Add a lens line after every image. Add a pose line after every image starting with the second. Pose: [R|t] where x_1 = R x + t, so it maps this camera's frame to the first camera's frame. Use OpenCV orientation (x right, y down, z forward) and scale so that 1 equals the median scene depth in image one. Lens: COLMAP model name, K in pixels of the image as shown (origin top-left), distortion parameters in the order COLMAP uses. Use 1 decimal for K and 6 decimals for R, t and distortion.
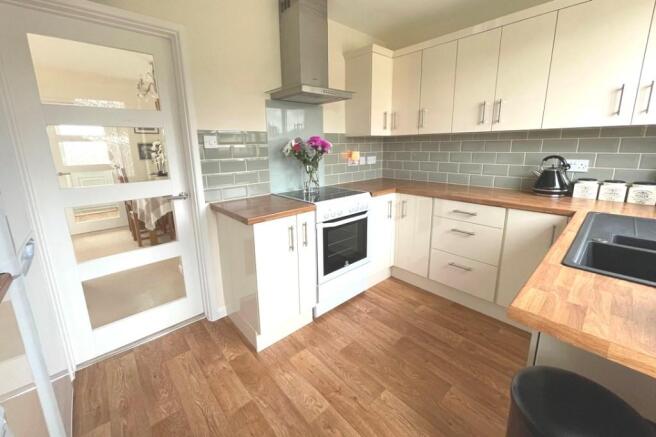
lens RADIAL K [[265.2, 0, 327.5], [0, 265.2, 202.7], [0, 0, 1]] dist [-0.001388, -0.001347]
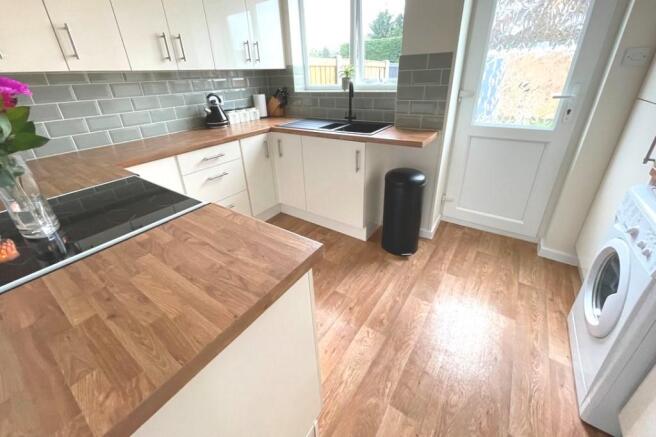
lens RADIAL K [[265.2, 0, 326.2], [0, 265.2, 194.0], [0, 0, 1]] dist [-0.001388, -0.001347]
pose [[-0.227947, -0.371748, 0.899913, -0.727047], [0.241750, 0.873696, 0.422153, -0.221501], [-0.943185, 0.313782, -0.109286, 1.054803]]
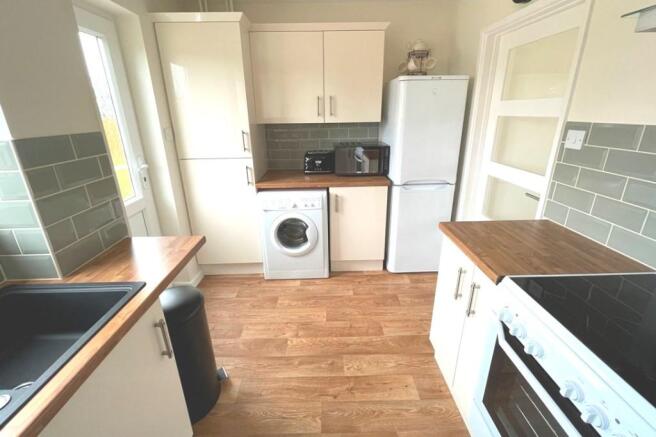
lens RADIAL K [[265.2, 0, 323.1], [0, 265.2, 192.6], [0, 0, 1]] dist [-0.001388, -0.001347]
pose [[-0.662395, 0.251660, -0.705621, 0.658186], [-0.120835, 0.893665, 0.432159, -0.415921], [0.739346, 0.371523, -0.561550, 1.232191]]
